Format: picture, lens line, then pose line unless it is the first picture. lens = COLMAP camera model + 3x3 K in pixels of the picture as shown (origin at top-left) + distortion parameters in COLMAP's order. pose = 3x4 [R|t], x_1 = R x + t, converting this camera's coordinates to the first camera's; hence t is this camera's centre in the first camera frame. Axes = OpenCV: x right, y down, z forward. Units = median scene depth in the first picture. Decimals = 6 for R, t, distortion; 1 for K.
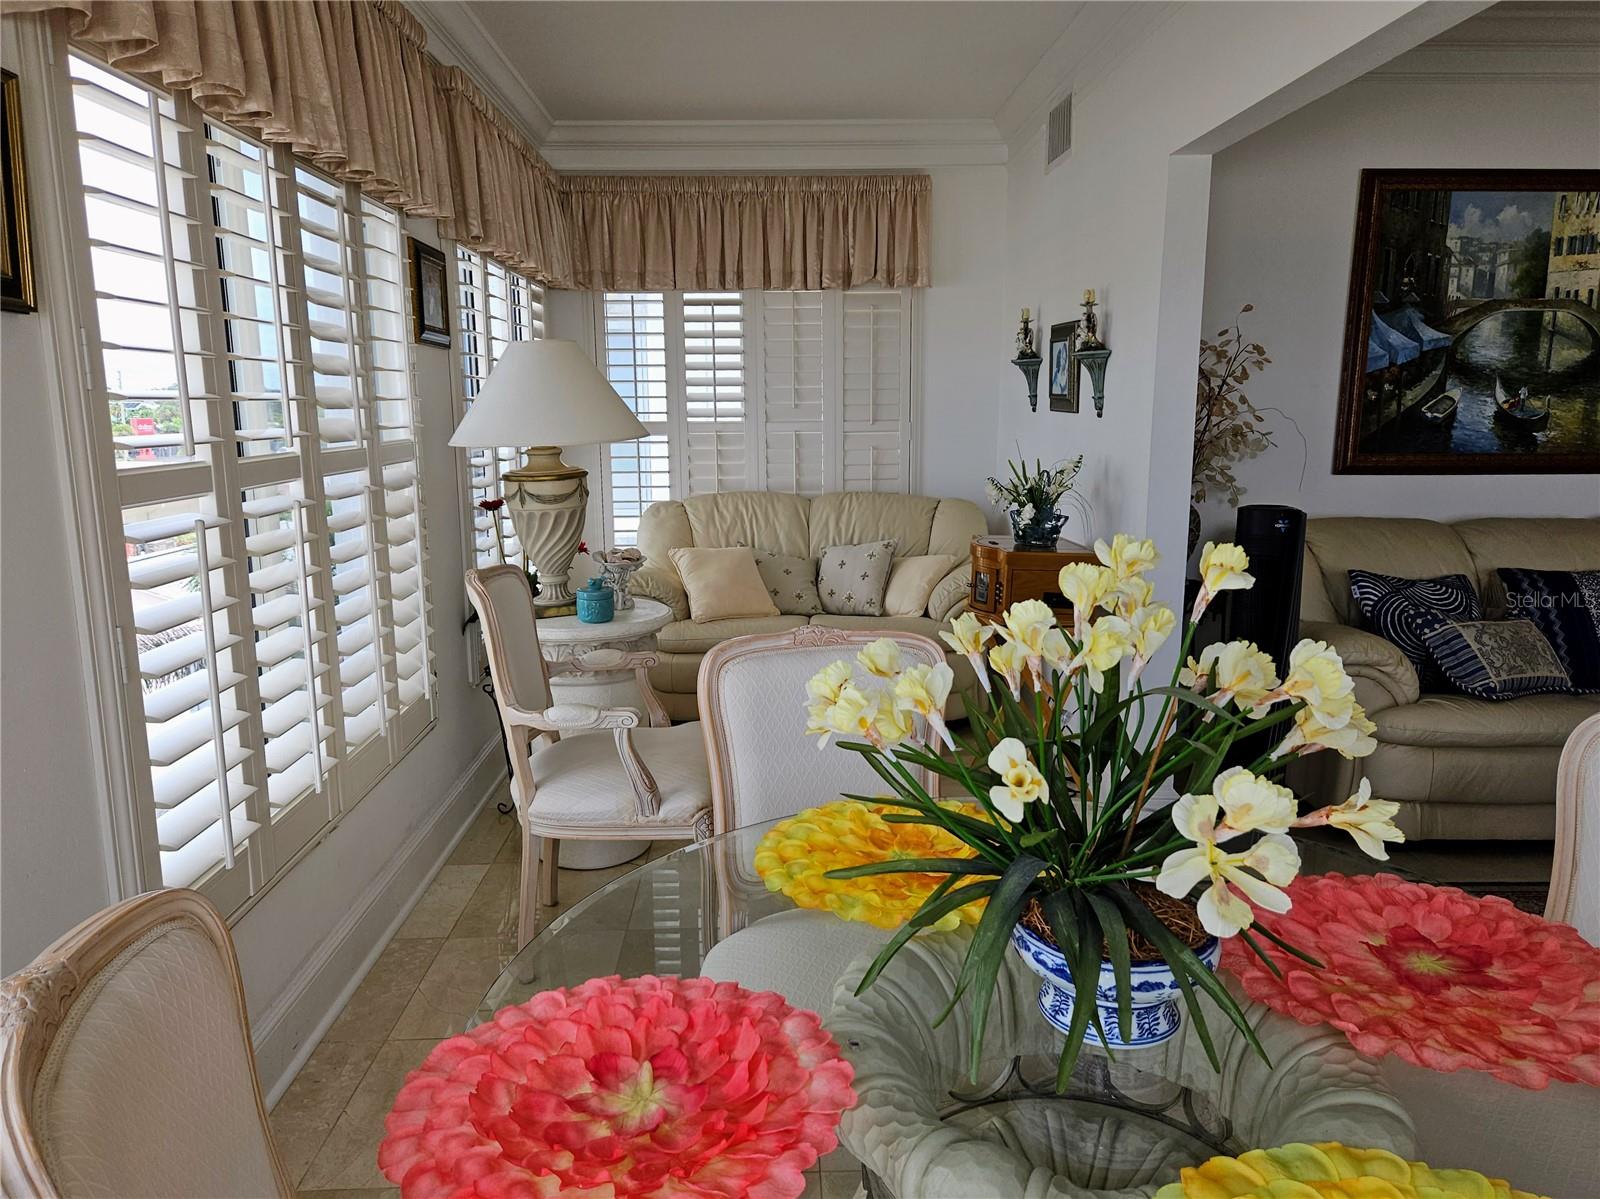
lens RADIAL K [[1058.1, 0, 800.3], [0, 1058.1, 599.0], [0, 0, 1]] dist [0.079407, -0.065030]
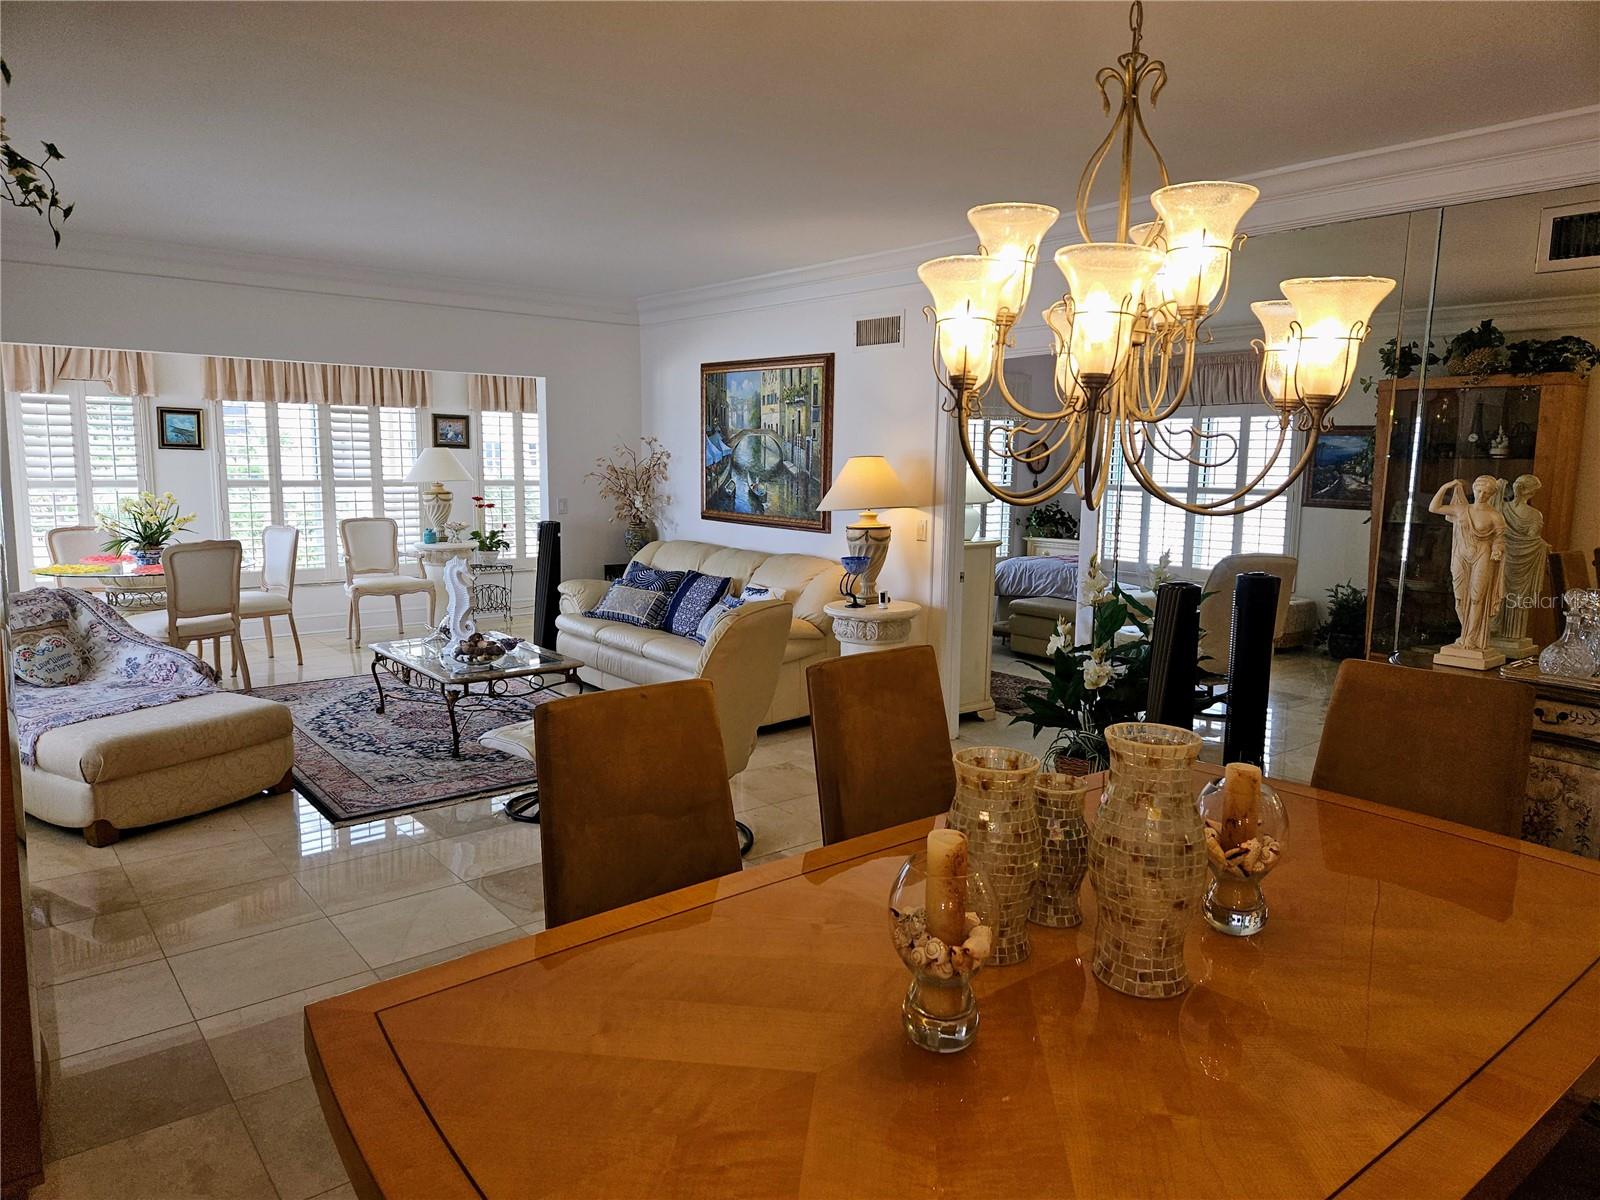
lens RADIAL K [[1058.1, 0, 798.4], [0, 1058.1, 599.4], [0, 0, 1]] dist [0.079407, -0.065030]
pose [[0.598871, 0.124811, -0.791059, 2.145031], [-0.159194, 0.986621, 0.035148, -0.069865], [0.784863, 0.104883, 0.610729, 0.005674]]
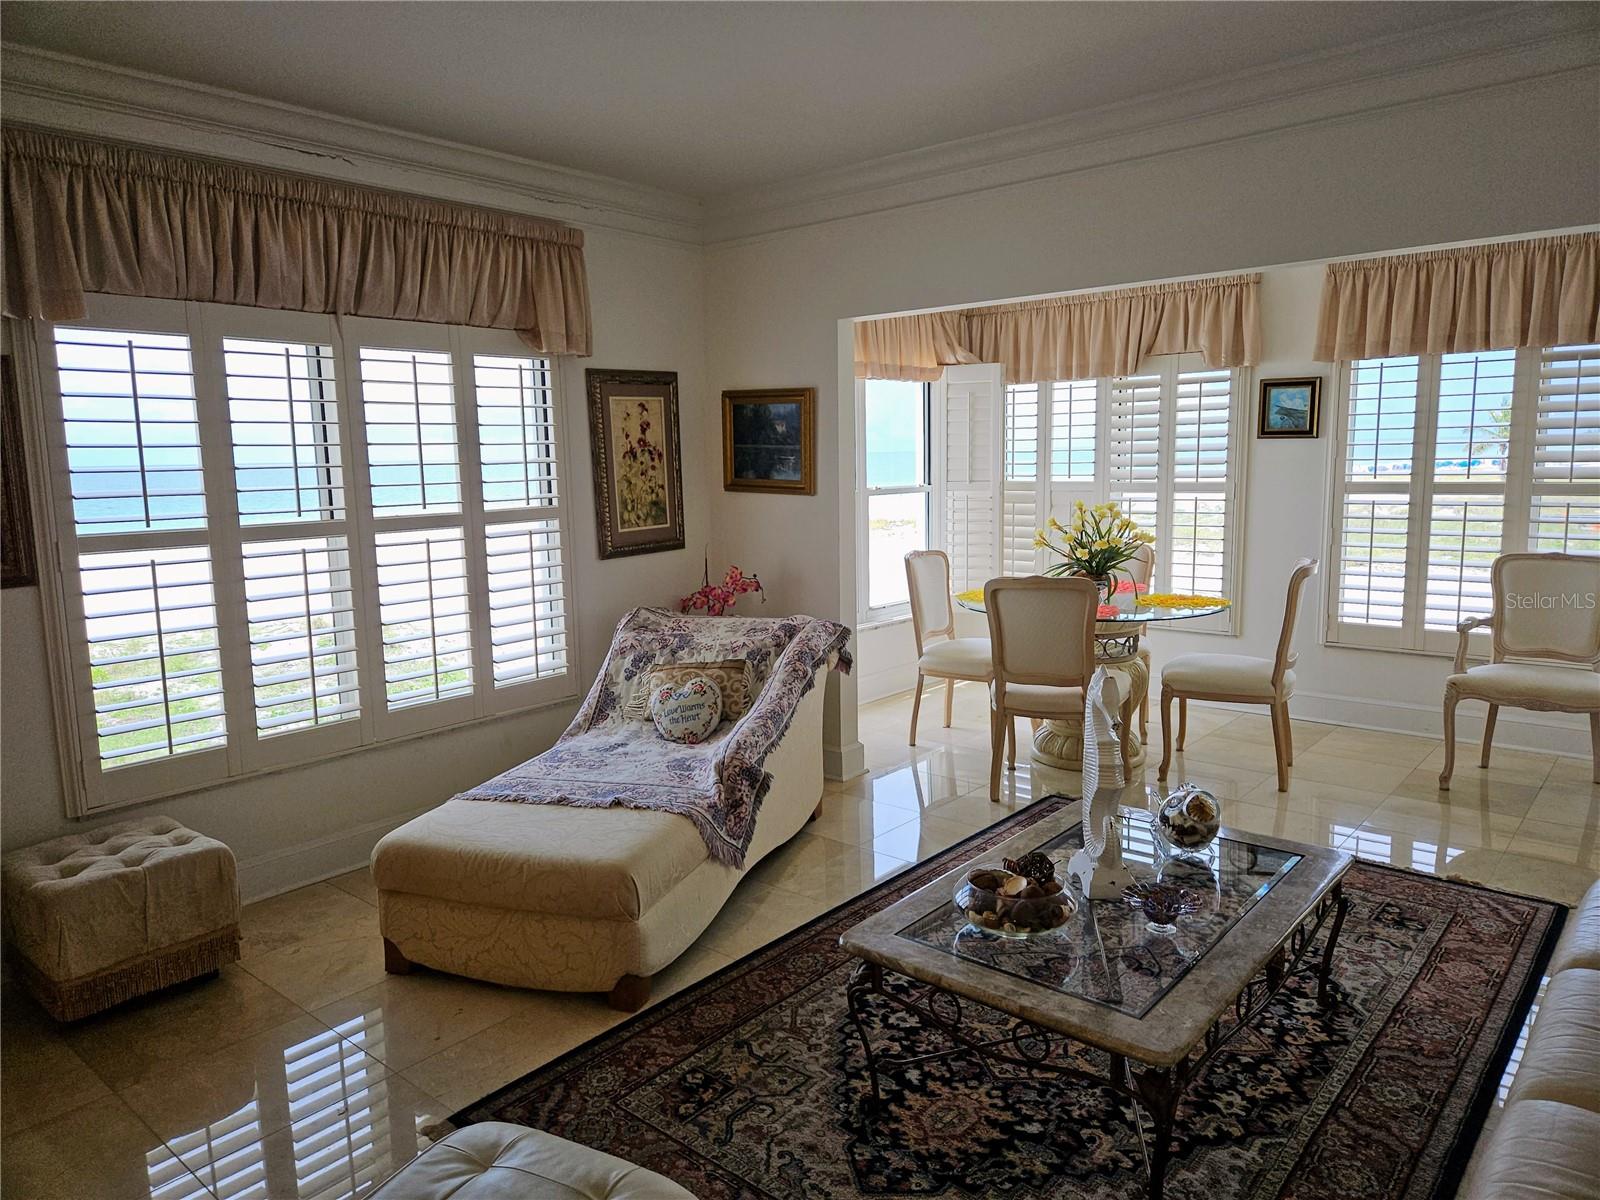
lens RADIAL K [[1058.1, 0, 795.7], [0, 1058.1, 598.4], [0, 0, 1]] dist [0.079407, -0.065030]
pose [[-0.675190, 0.122624, -0.727380, 1.263806], [-0.105979, 0.959729, 0.260170, -0.192819], [0.729991, 0.252751, -0.635004, 0.807609]]
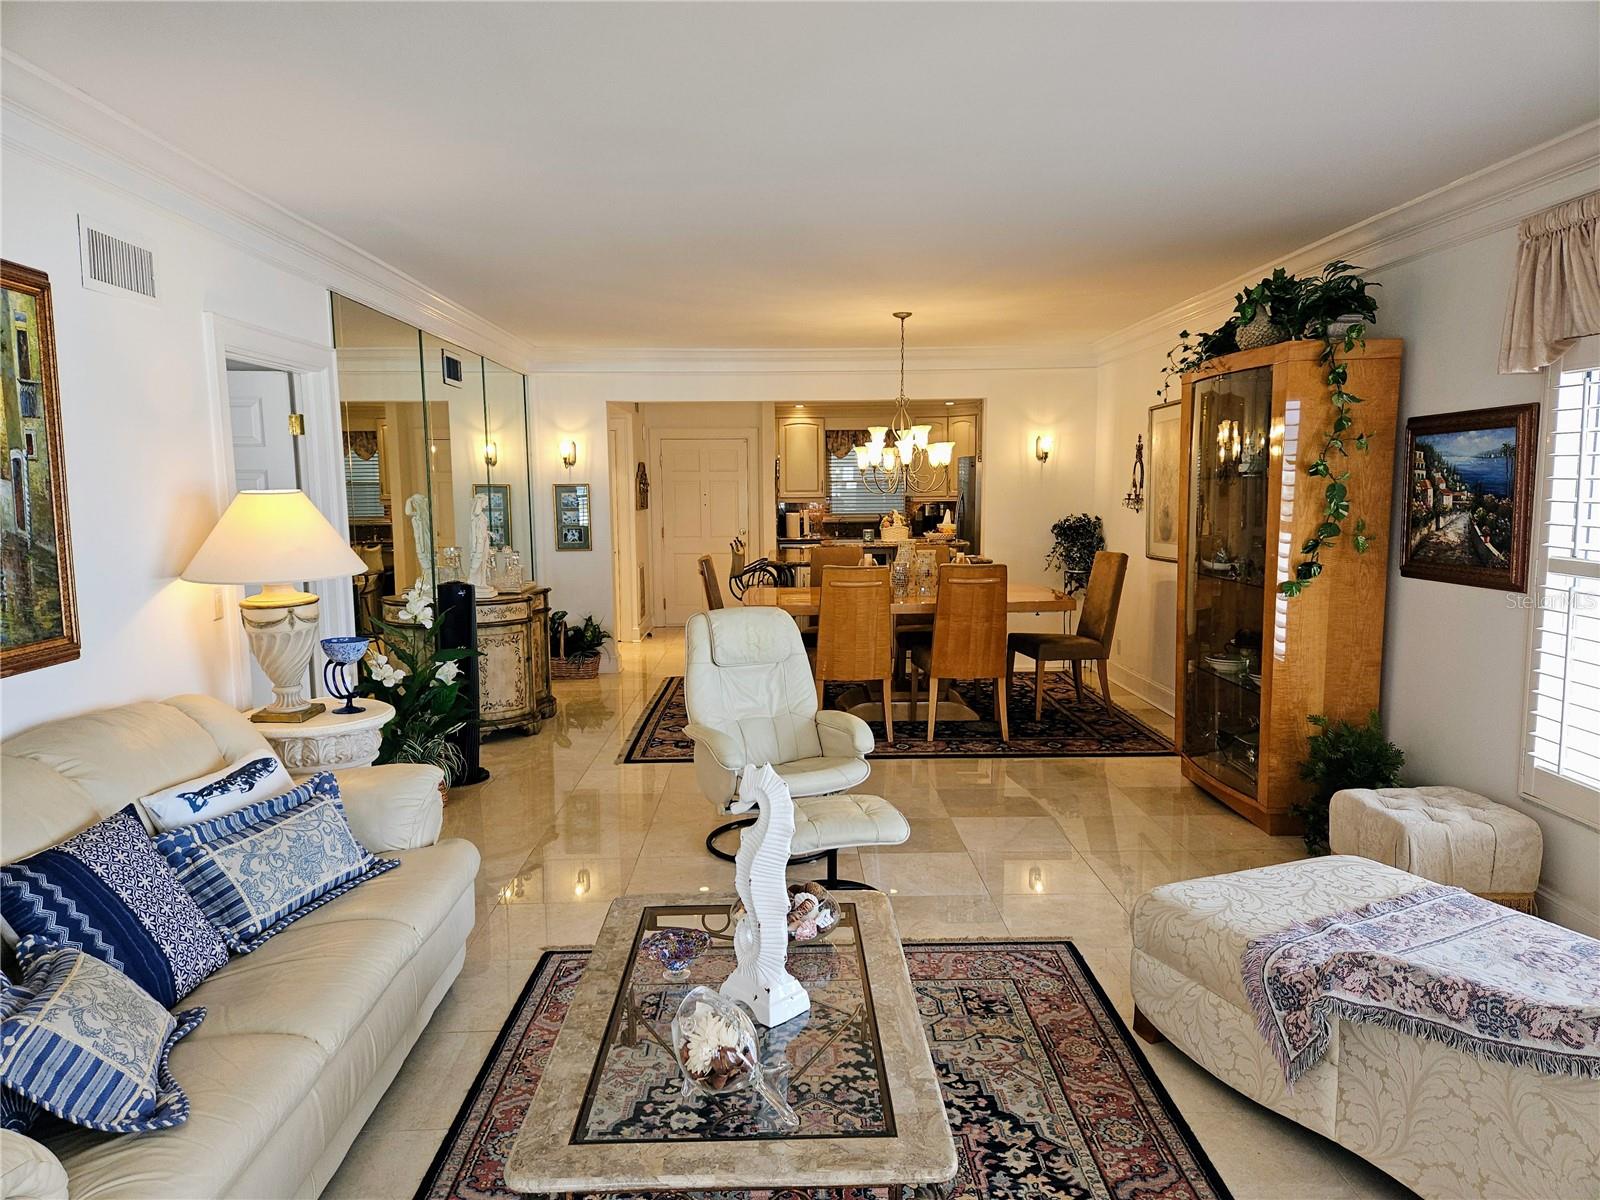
lens RADIAL K [[1058.1, 0, 796.2], [0, 1058.1, 608.5], [0, 0, 1]] dist [0.079407, -0.065030]
pose [[0.018116, -0.111740, 0.993572, 0.092926], [0.185751, 0.976812, 0.106468, -0.142712], [-0.982430, 0.182629, 0.038452, 0.484666]]
